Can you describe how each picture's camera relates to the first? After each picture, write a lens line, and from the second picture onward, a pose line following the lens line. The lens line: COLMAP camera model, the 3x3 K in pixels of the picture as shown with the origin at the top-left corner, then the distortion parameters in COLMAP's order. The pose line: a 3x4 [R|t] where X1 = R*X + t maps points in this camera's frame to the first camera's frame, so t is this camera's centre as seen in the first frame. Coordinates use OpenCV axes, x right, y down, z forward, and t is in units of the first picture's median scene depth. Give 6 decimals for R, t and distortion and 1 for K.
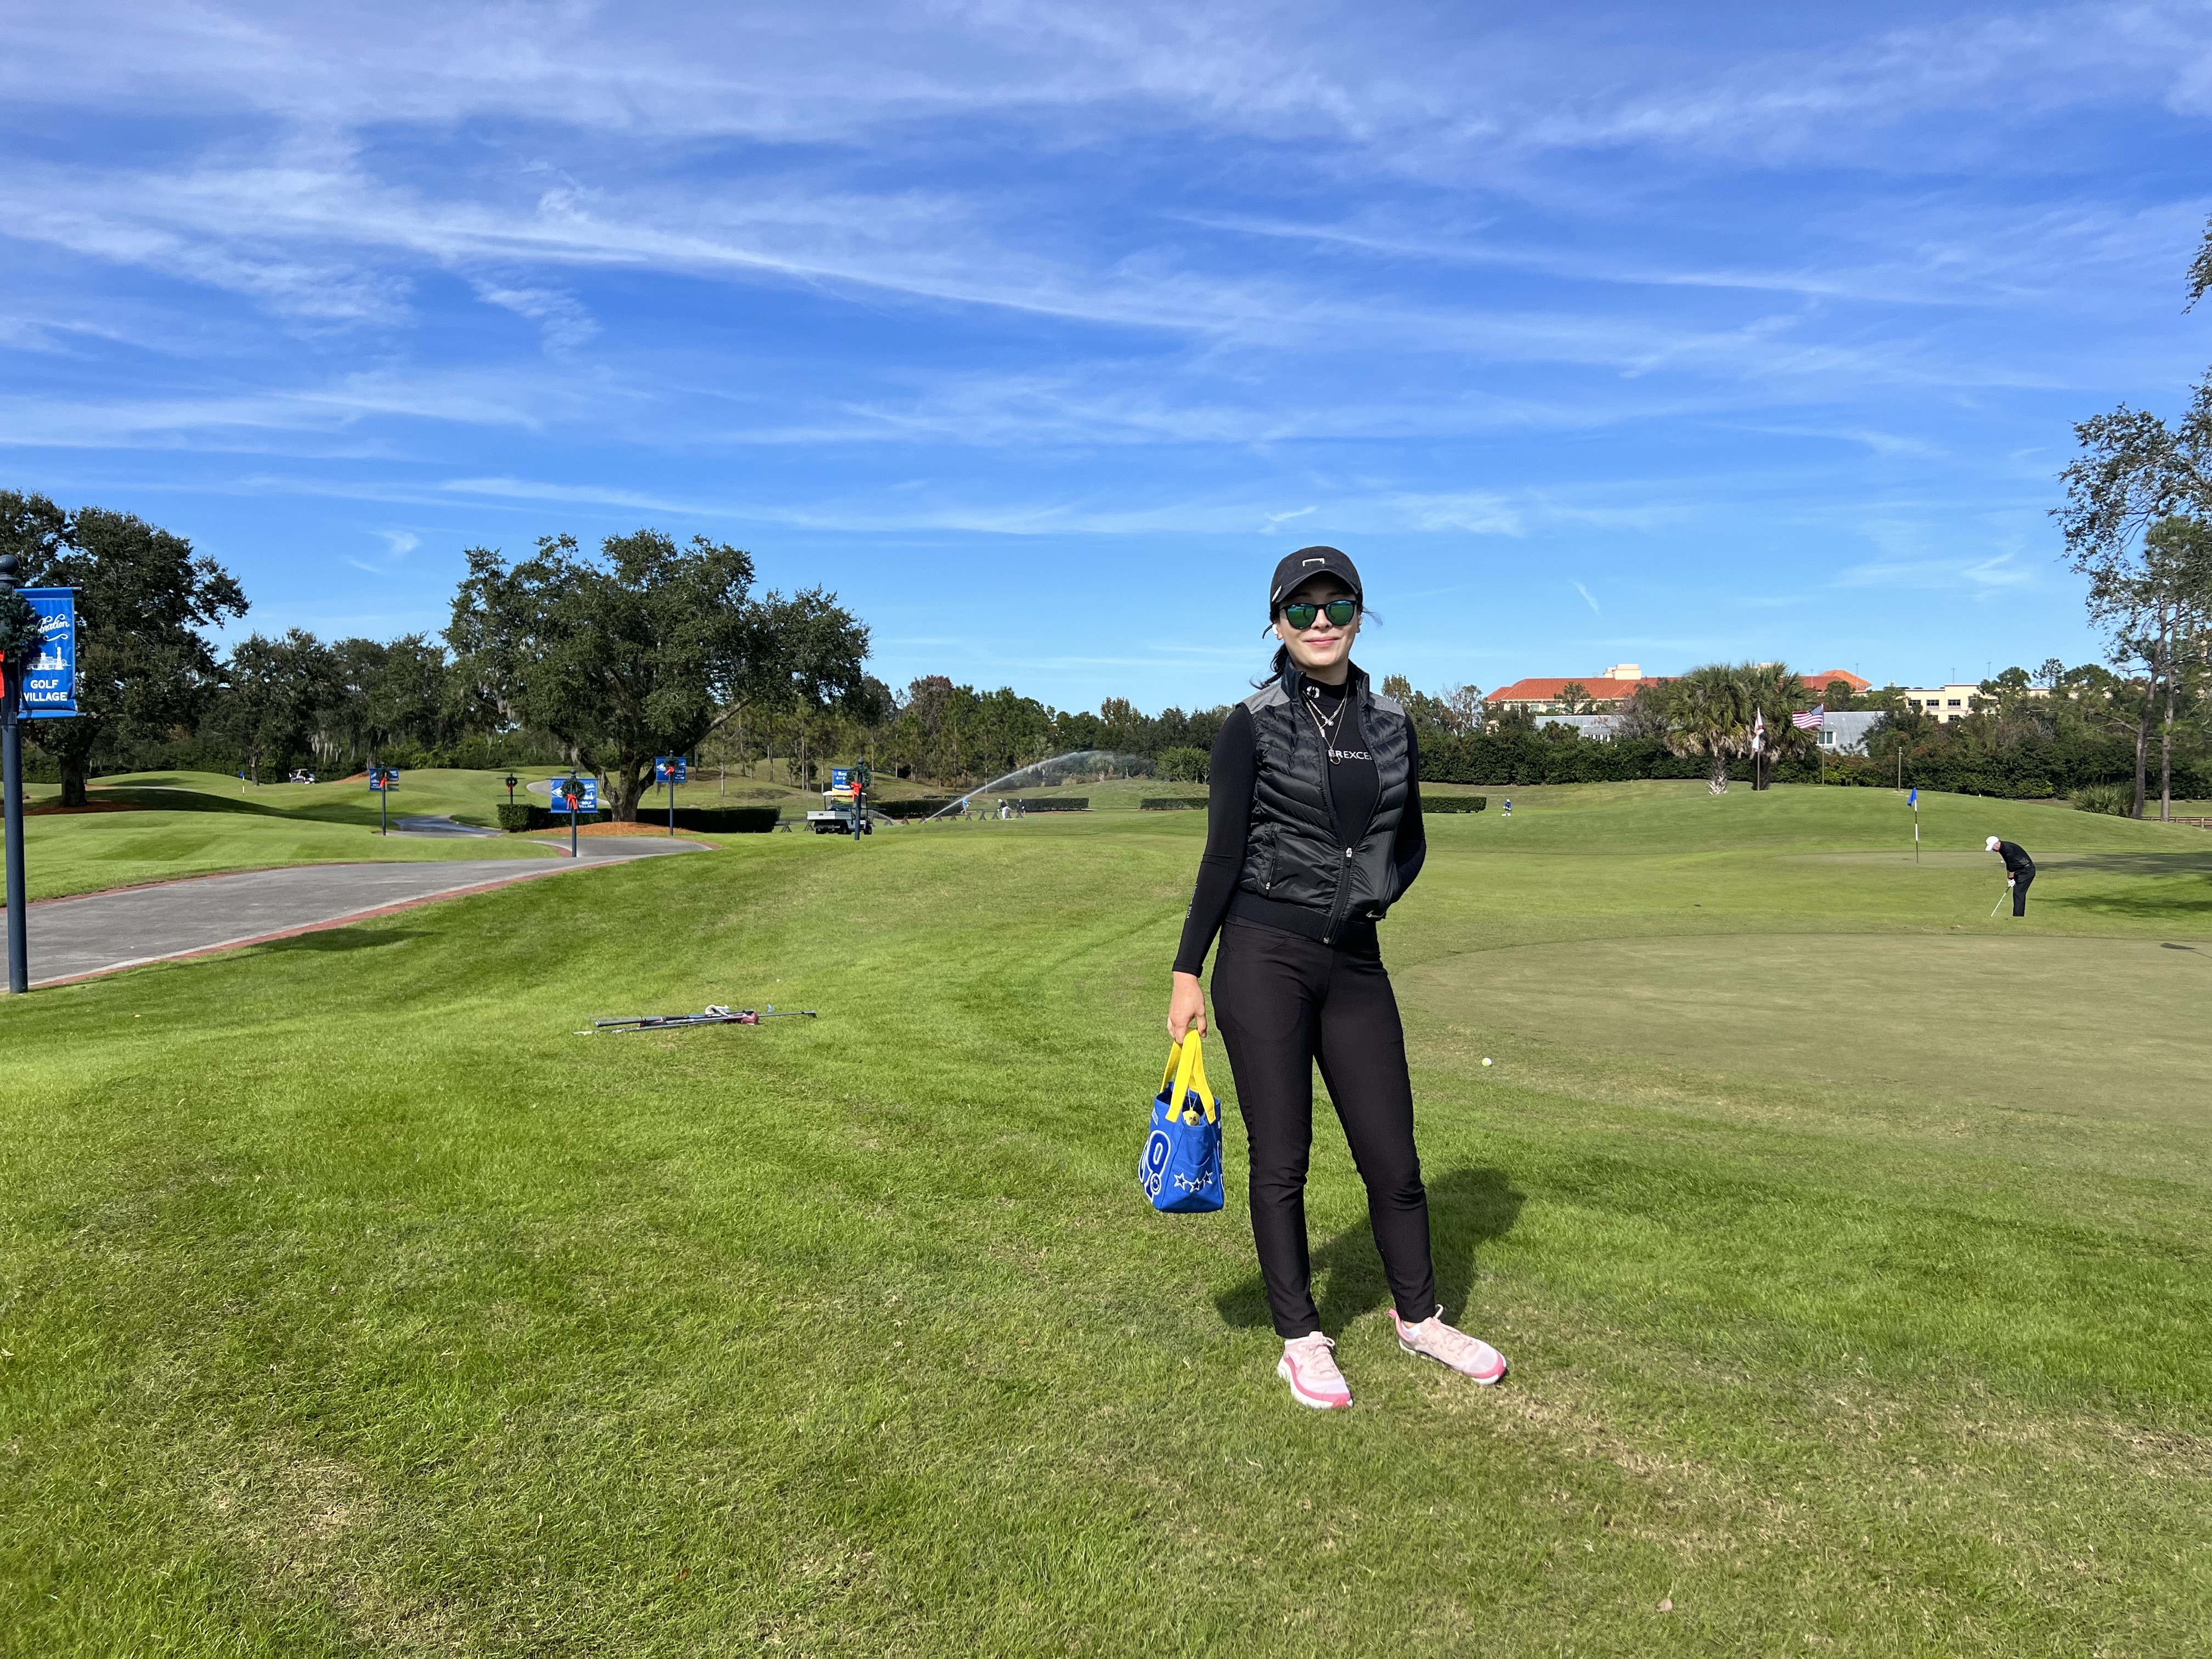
lens RADIAL K [[1648.4, 0, 1110.8], [0, 1648.4, 827.6], [0, 0, 1]] dist [0.020396, -0.012864]
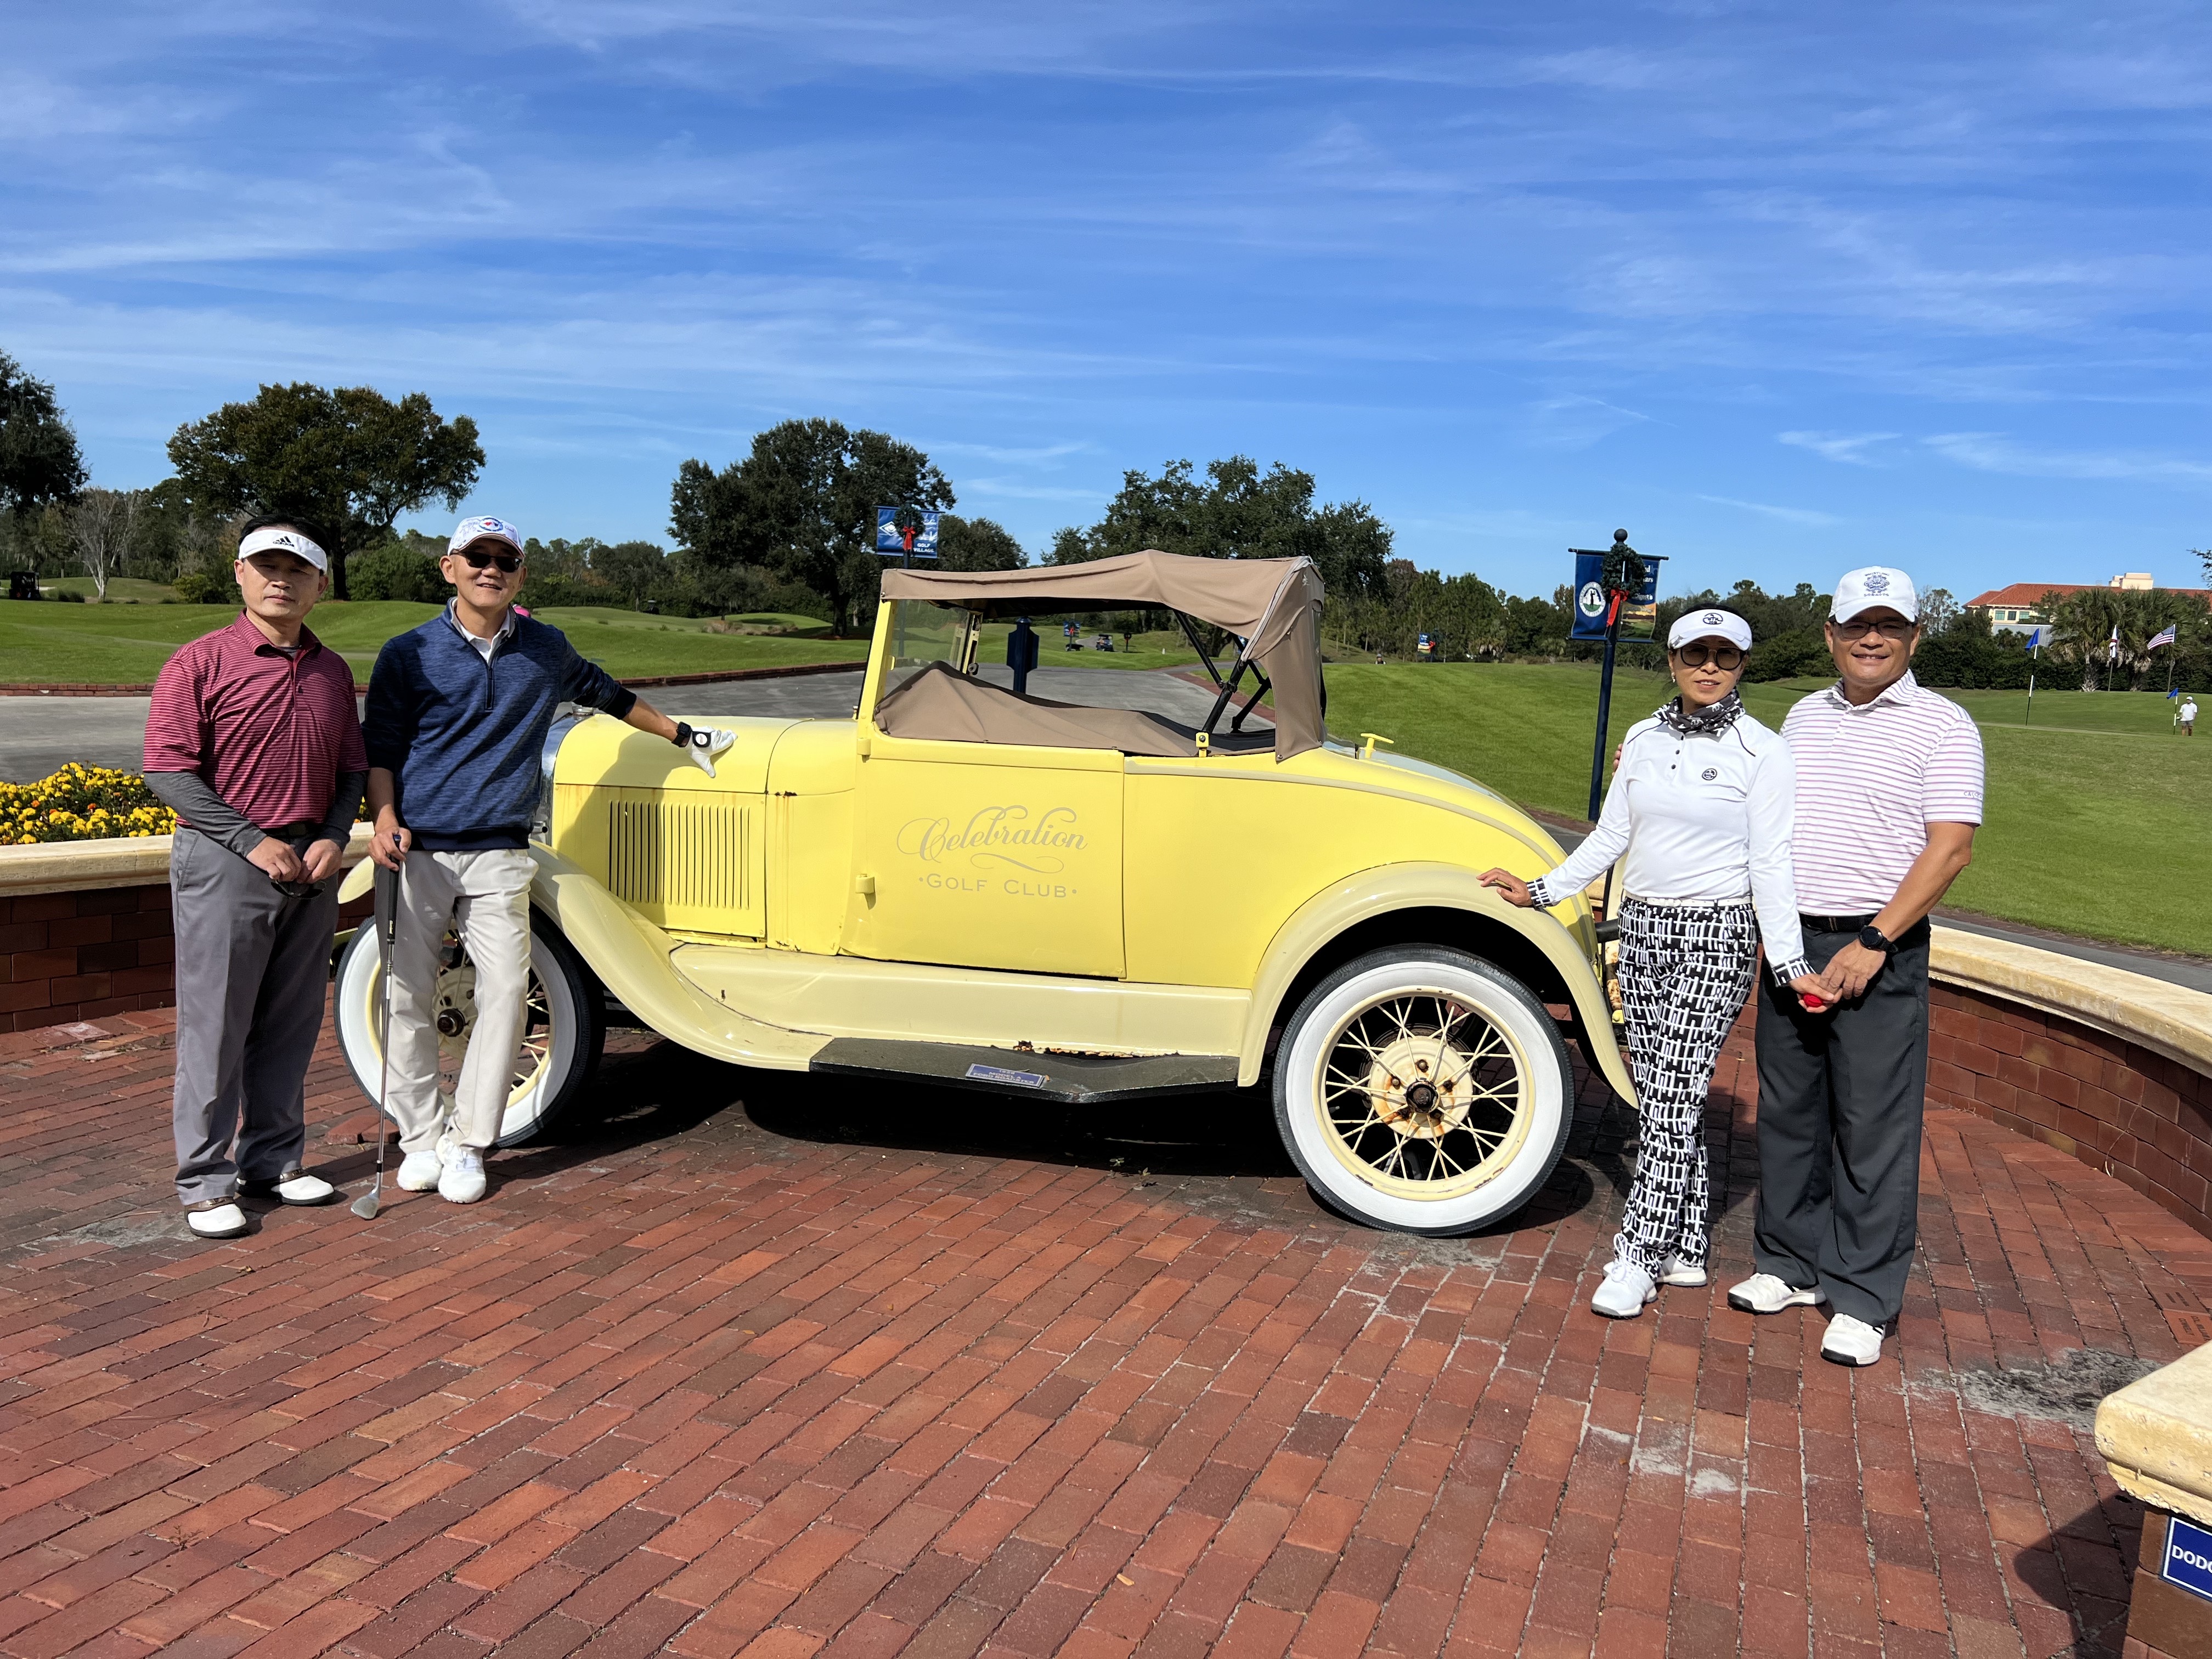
lens RADIAL K [[1648.4, 0, 1111.0], [0, 1648.4, 834.2], [0, 0, 1]] dist [0.020396, -0.012864]
pose [[0.965948, 0.082424, -0.245257, -0.020811], [-0.062544, 0.994174, 0.087786, 0.018038], [0.251063, -0.069458, 0.965475, -0.357064]]
